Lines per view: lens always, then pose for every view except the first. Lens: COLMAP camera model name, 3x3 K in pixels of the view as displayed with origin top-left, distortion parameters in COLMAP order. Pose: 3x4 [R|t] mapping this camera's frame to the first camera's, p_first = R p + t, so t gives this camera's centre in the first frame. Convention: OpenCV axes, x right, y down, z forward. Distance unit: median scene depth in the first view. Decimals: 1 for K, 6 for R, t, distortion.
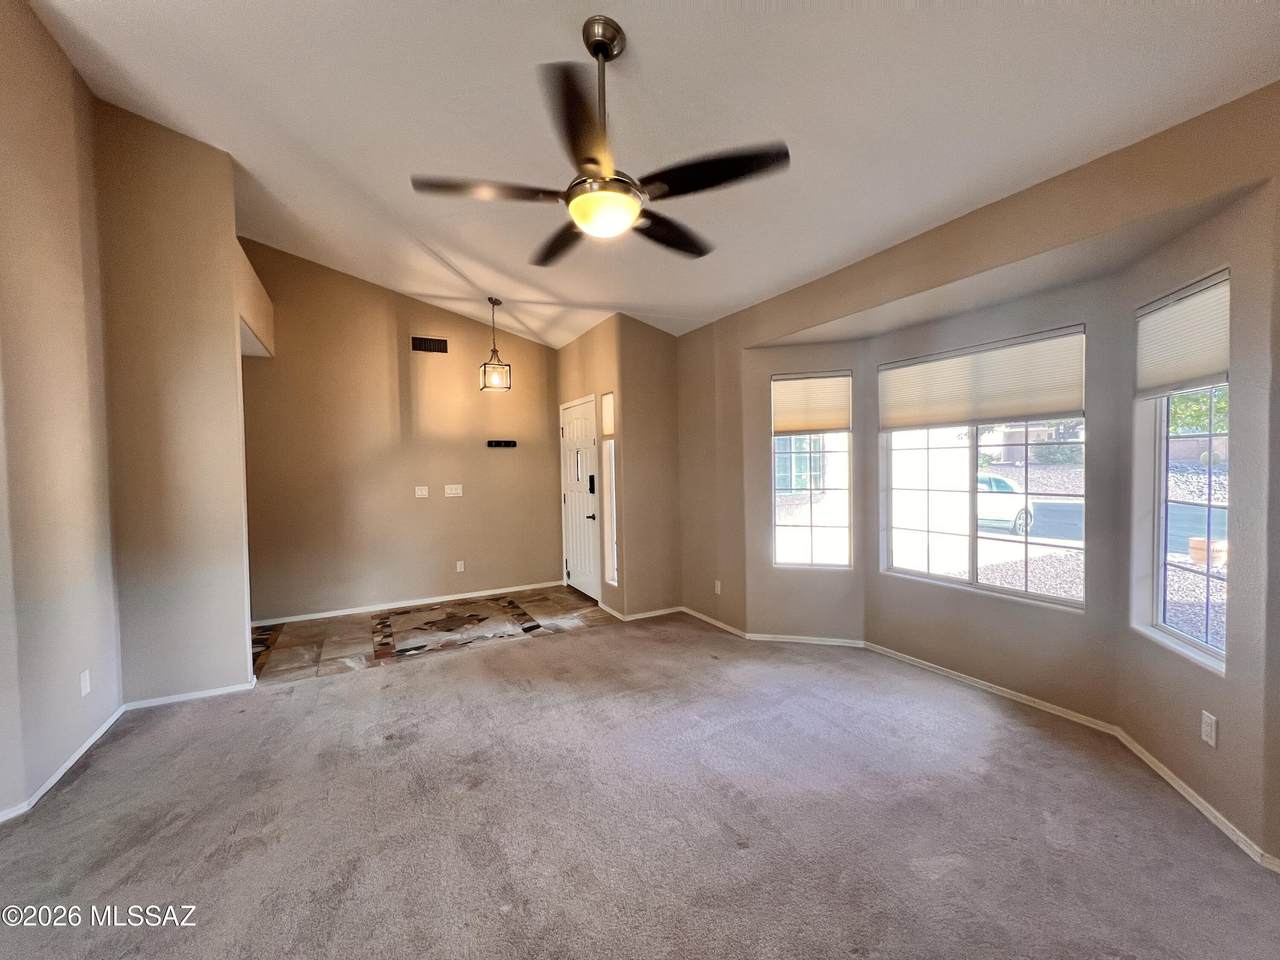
lens RADIAL K [[511.2, 0, 637.0], [0, 511.2, 480.0], [0, 0, 1]] dist [-0.000720, 0.000035]
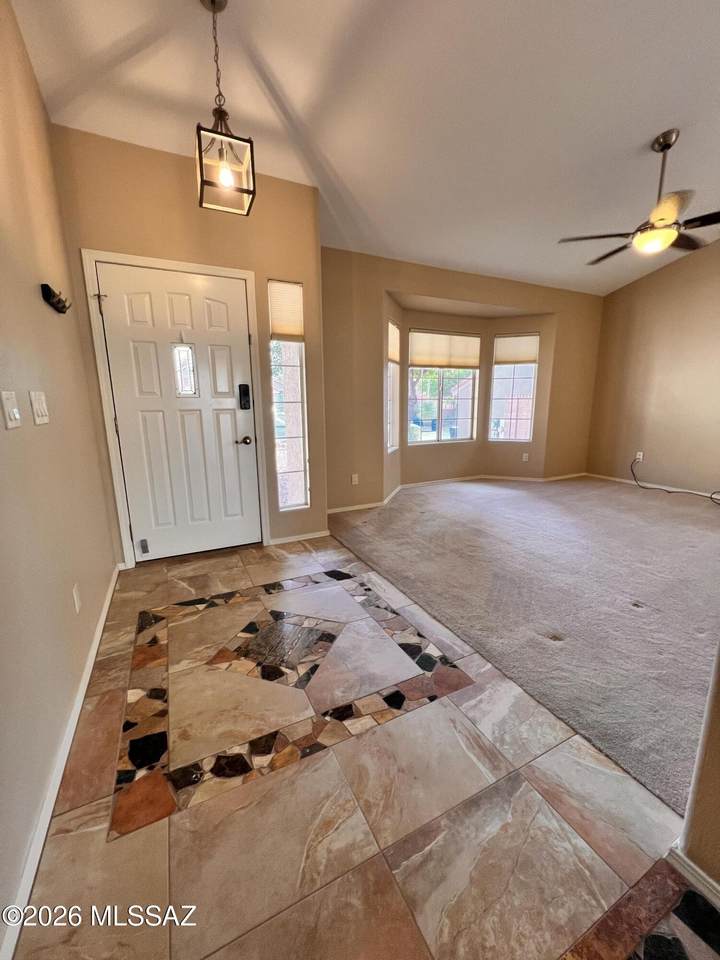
lens RADIAL K [[383.4, 0, 358.7], [0, 383.4, 479.9], [0, 0, 1]] dist [-0.000720, 0.000035]
pose [[0.026225, -0.182811, 0.982798, -0.760051], [0.038198, 0.982602, 0.181755, 0.037085], [-0.998926, 0.032775, 0.032752, 0.936907]]
